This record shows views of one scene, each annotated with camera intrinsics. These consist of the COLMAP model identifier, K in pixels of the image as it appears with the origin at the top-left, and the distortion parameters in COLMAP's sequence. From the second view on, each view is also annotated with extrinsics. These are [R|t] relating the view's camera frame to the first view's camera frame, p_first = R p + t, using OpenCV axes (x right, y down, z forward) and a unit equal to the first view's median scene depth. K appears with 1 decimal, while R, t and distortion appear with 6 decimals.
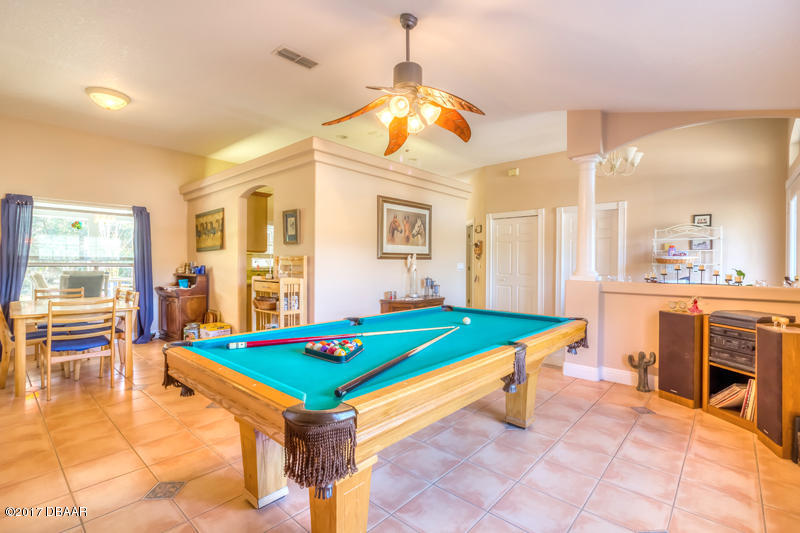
lens RADIAL K [[368.5, 0, 403.0], [0, 368.5, 264.5], [0, 0, 1]] dist [0.000381, 0.000488]
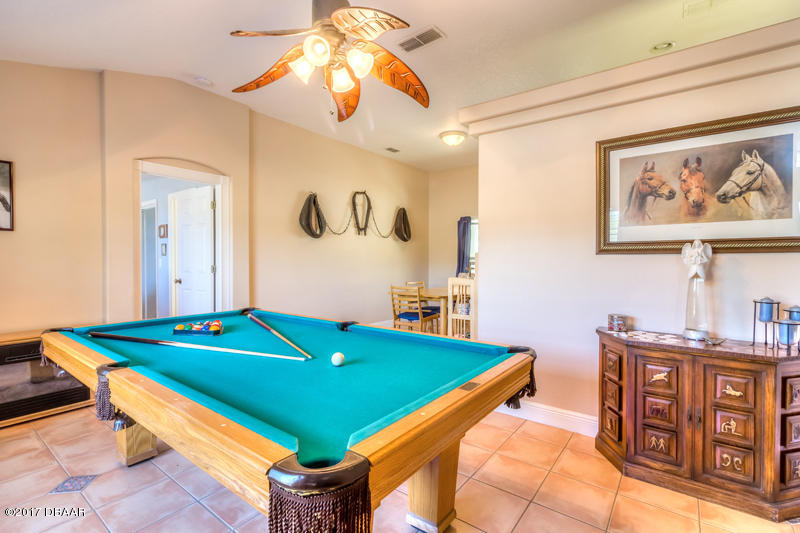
lens RADIAL K [[380.4, 0, 401.8], [0, 380.4, 264.8], [0, 0, 1]] dist [0.001423, 0.000571]
pose [[0.082313, 0.006843, -0.996583, 0.474390], [-0.006846, 0.999957, 0.006300, 0.000662], [0.996583, 0.006304, 0.082357, 0.623425]]
